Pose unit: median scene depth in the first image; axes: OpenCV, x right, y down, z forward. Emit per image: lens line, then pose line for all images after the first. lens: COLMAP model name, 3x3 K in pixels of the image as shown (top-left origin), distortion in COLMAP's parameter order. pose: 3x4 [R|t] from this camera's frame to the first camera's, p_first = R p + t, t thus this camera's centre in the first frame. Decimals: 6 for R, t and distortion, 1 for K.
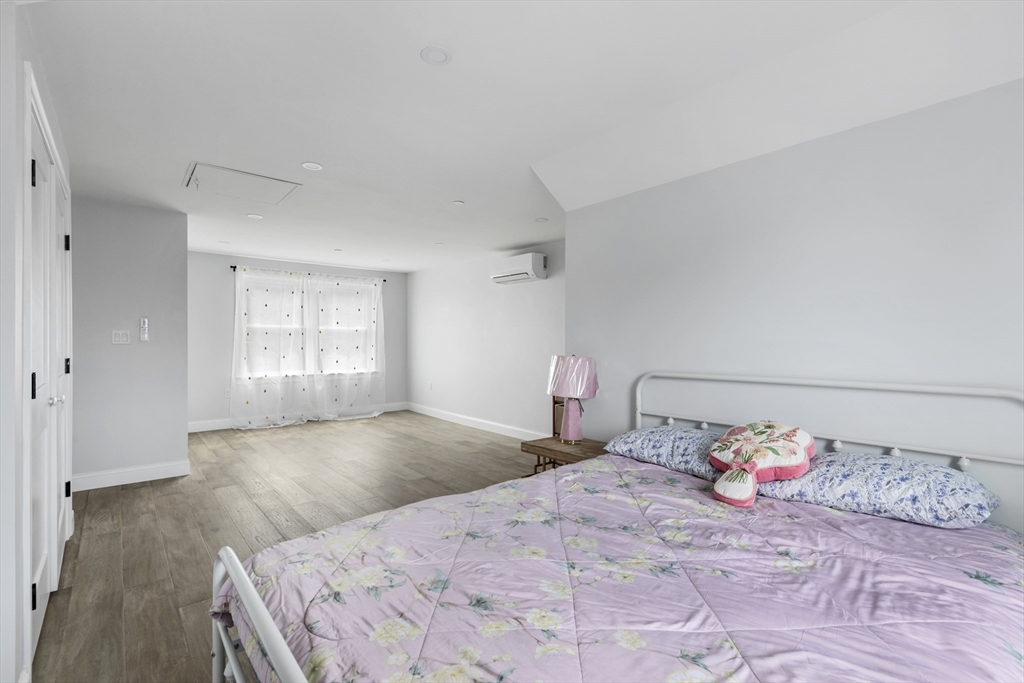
lens RADIAL K [[463.6, 0, 512.2], [0, 463.6, 341.4], [0, 0, 1]] dist [0.003184, -0.000356]
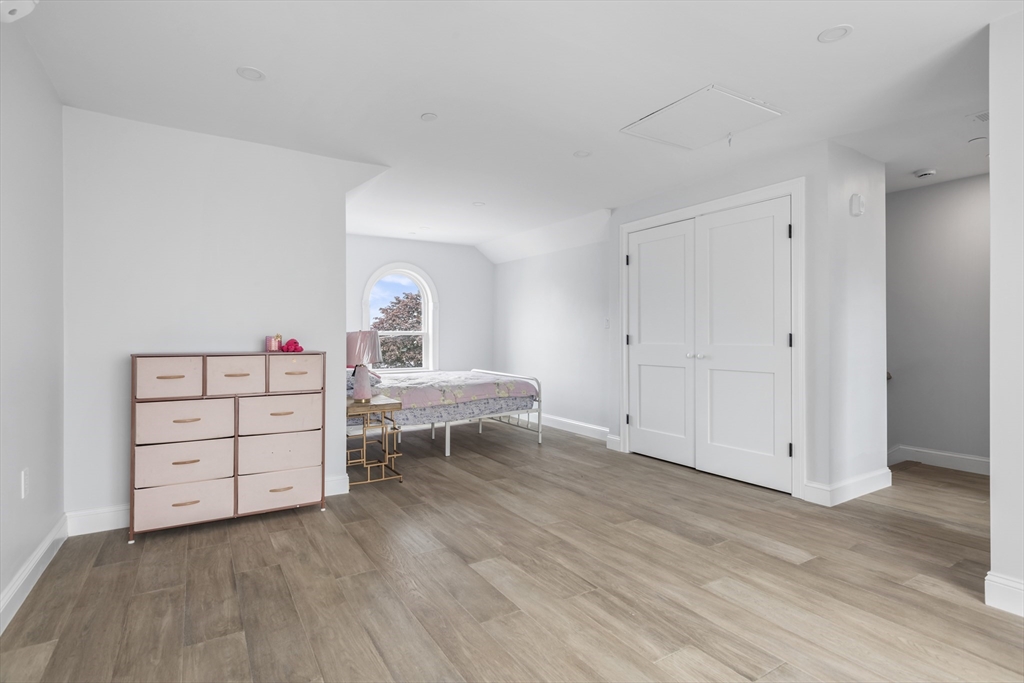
lens RADIAL K [[513.1, 0, 514.7], [0, 513.1, 338.6], [0, 0, 1]] dist [0.003512, 0.000062]
pose [[-0.989364, 0.001942, 0.145448, -0.578917], [0.002316, 0.999994, 0.002400, 0.055068], [-0.145443, 0.002712, -0.989363, 2.839183]]
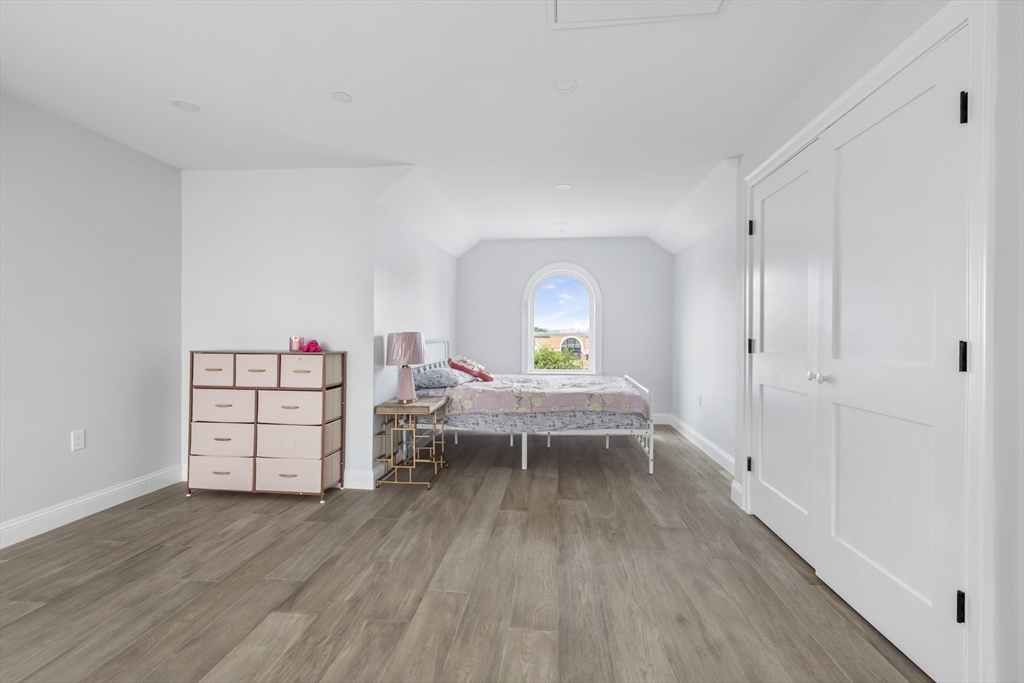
lens RADIAL K [[463.6, 0, 508.4], [0, 463.6, 336.5], [0, 0, 1]] dist [0.003184, -0.000356]
pose [[-0.686715, -0.004182, 0.726915, -1.198044], [-0.005571, 0.999984, 0.000490, 0.043451], [-0.726906, -0.003713, -0.686727, 2.057751]]
